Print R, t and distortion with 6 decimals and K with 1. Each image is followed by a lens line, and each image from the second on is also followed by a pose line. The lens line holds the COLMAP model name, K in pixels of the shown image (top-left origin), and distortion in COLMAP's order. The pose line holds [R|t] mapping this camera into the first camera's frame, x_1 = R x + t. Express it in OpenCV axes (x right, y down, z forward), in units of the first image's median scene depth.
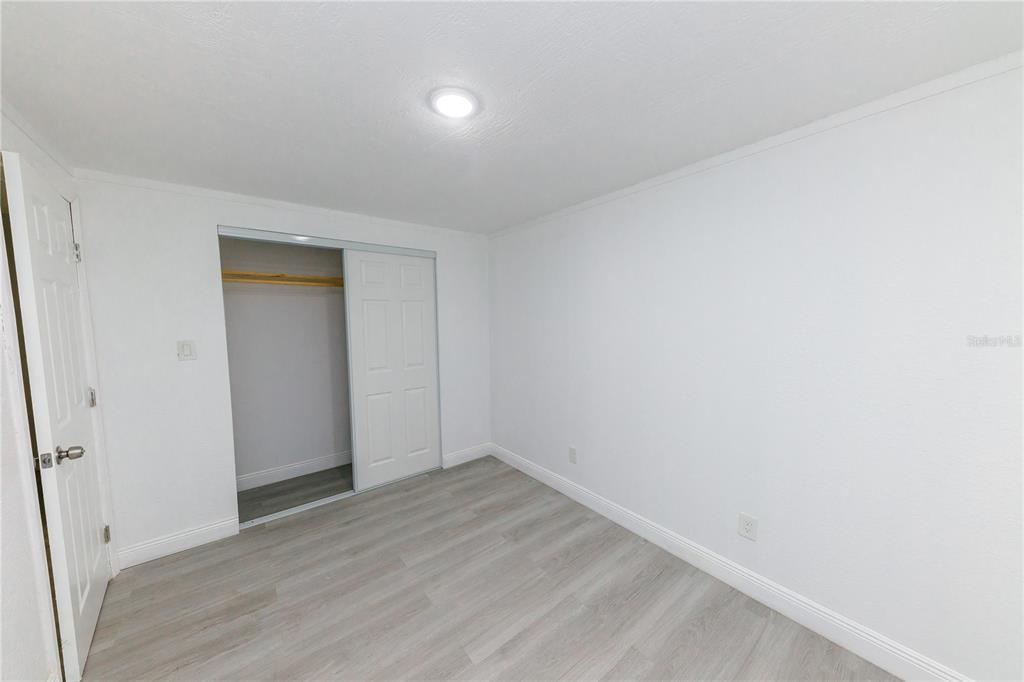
lens RADIAL K [[328.5, 0, 510.0], [0, 328.5, 346.1], [0, 0, 1]] dist [0.002379, -0.000215]
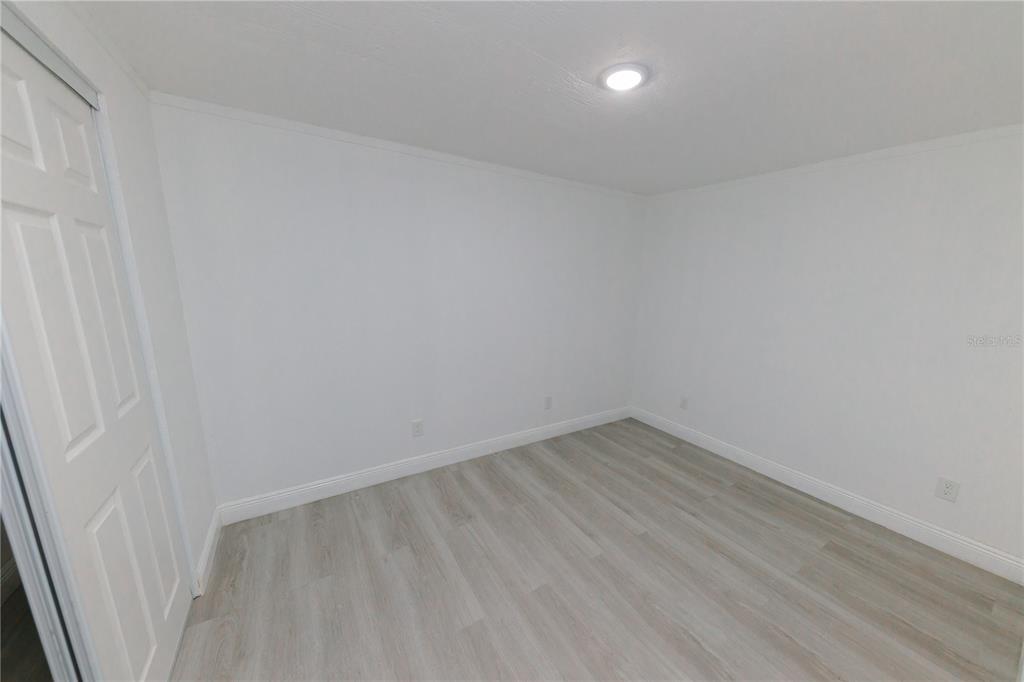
lens RADIAL K [[347.5, 0, 515.0], [0, 347.5, 354.9], [0, 0, 1]] dist [-0.001429, -0.002494]
pose [[0.130788, -0.194003, 0.972244, -0.779357], [0.059717, 0.980428, 0.187602, -0.047705], [-0.989610, 0.033524, 0.139813, 0.653692]]
